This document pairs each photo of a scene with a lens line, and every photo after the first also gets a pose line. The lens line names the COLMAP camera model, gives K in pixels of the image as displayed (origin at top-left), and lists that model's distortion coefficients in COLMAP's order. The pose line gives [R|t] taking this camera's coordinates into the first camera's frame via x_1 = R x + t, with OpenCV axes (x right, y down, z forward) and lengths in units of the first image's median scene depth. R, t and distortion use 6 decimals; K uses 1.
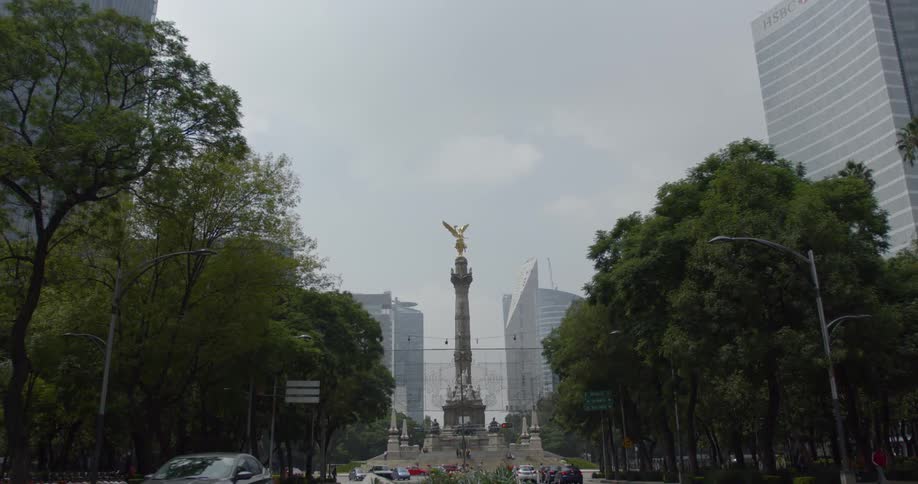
lens RADIAL K [[752.8, 0, 459.0], [0, 752.8, 242.0], [0, 0, 1]] dist [-0.078499, 0.000738]
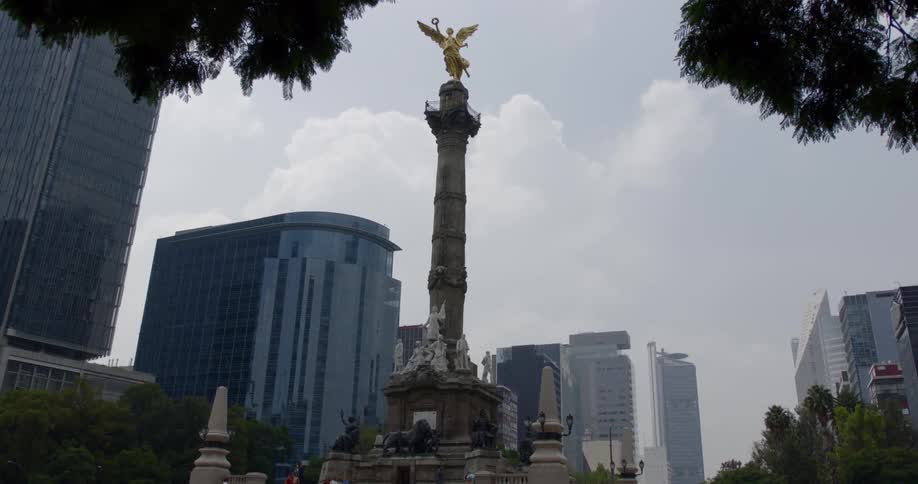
lens RADIAL K [[752.8, 0, 459.0], [0, 752.8, 242.0], [0, 0, 1]] dist [-0.078499, 0.000738]
pose [[0.926823, -0.103070, -0.361075, 0.168268], [0.069037, 0.991972, -0.105954, 0.172256], [0.369097, 0.073273, 0.926498, 0.575404]]
